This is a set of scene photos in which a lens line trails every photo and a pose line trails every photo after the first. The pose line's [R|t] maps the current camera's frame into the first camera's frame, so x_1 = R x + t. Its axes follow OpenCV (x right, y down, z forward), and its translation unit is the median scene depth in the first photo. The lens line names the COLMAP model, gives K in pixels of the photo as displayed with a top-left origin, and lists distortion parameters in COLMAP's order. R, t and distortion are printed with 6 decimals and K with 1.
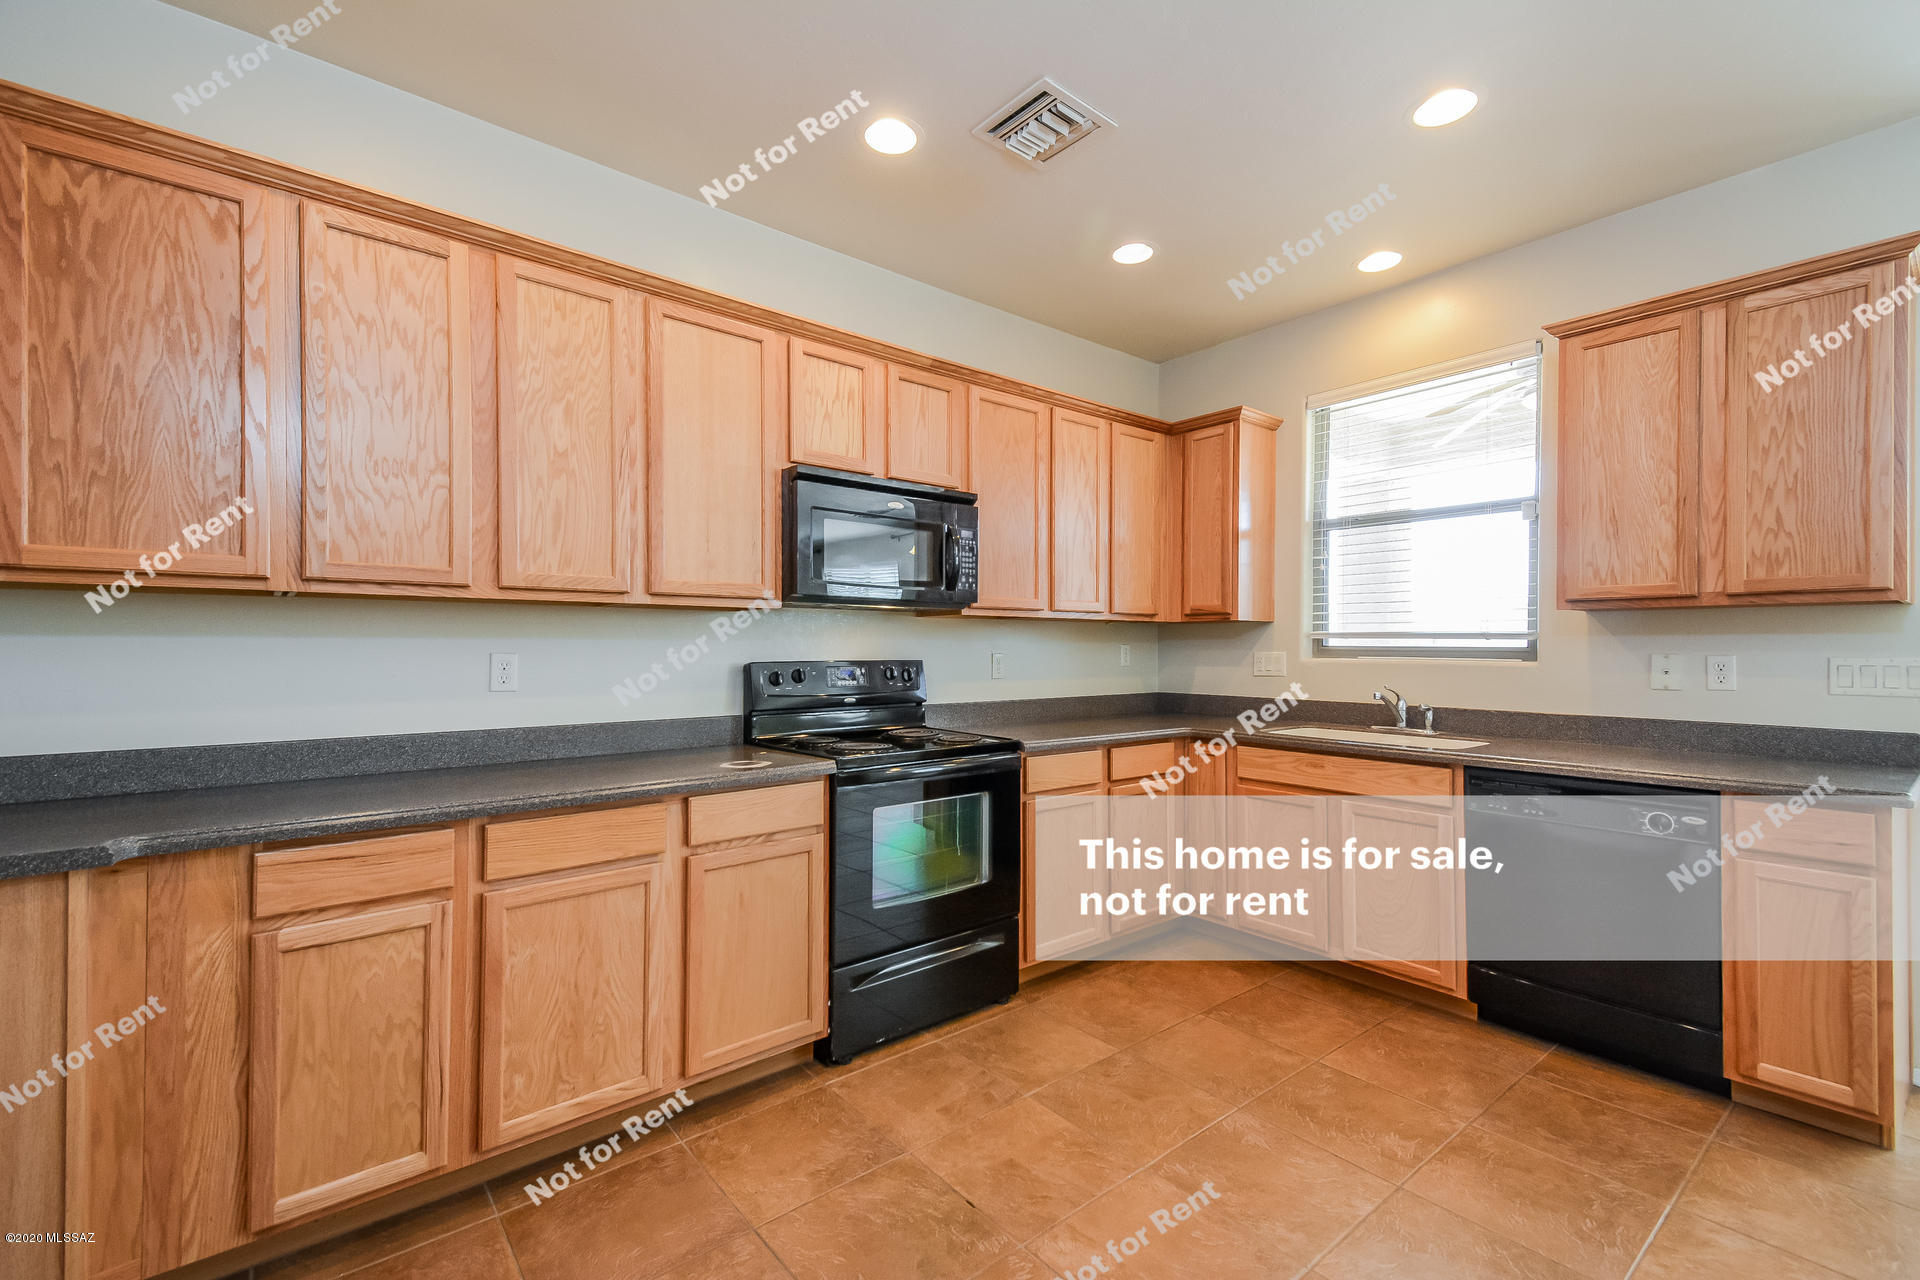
lens RADIAL K [[820.2, 0, 973.3], [0, 820.2, 641.2], [0, 0, 1]] dist [0.023543, -0.000159]
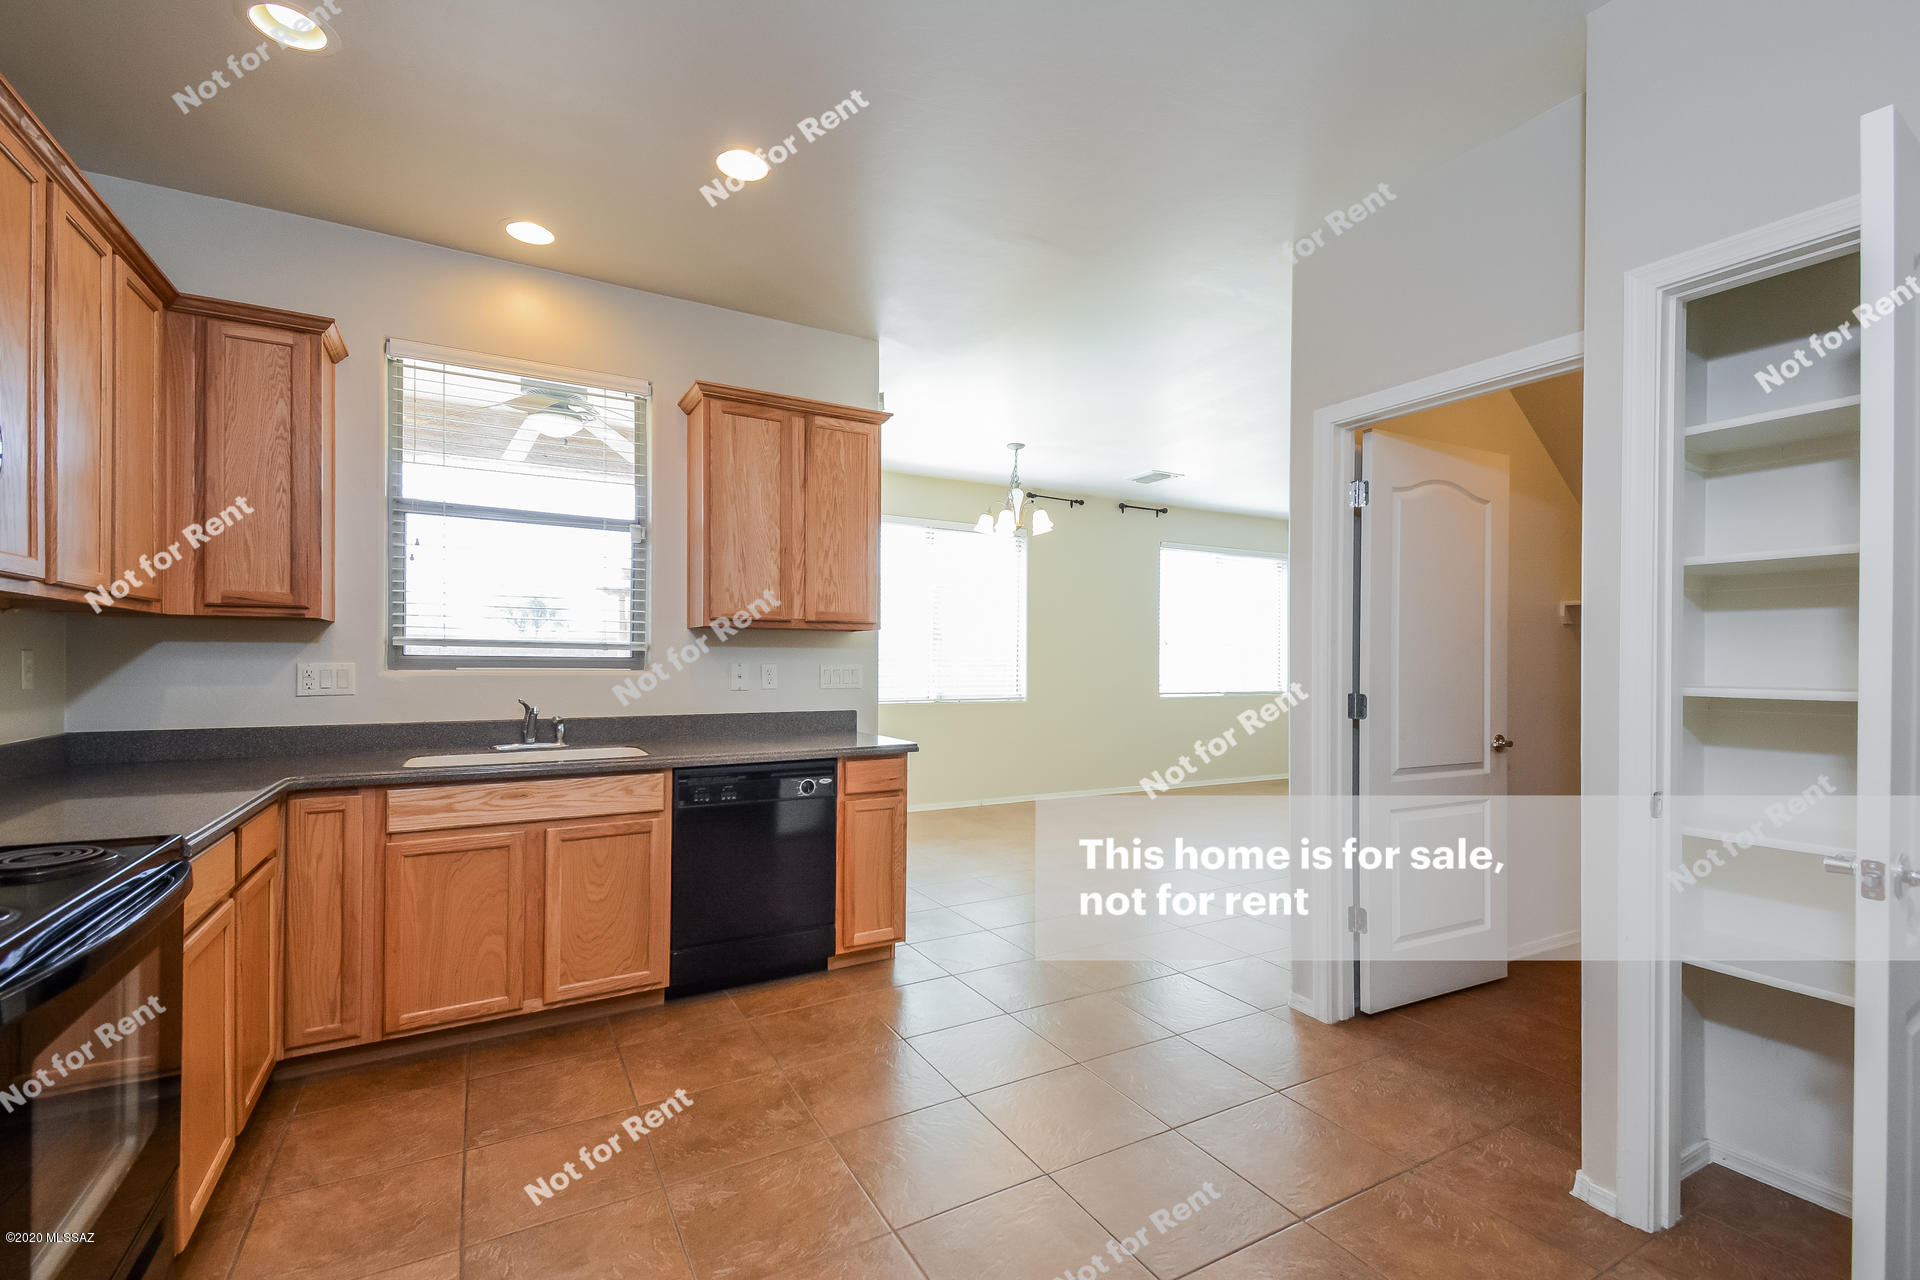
lens RADIAL K [[829.9, 0, 958.6], [0, 829.9, 659.0], [0, 0, 1]] dist [0.076783, -0.029713]
pose [[0.198346, 0.000333, 0.980132, -0.412182], [-0.012040, 0.999925, 0.002097, 0.002381], [-0.980058, -0.012217, 0.198335, 0.434229]]
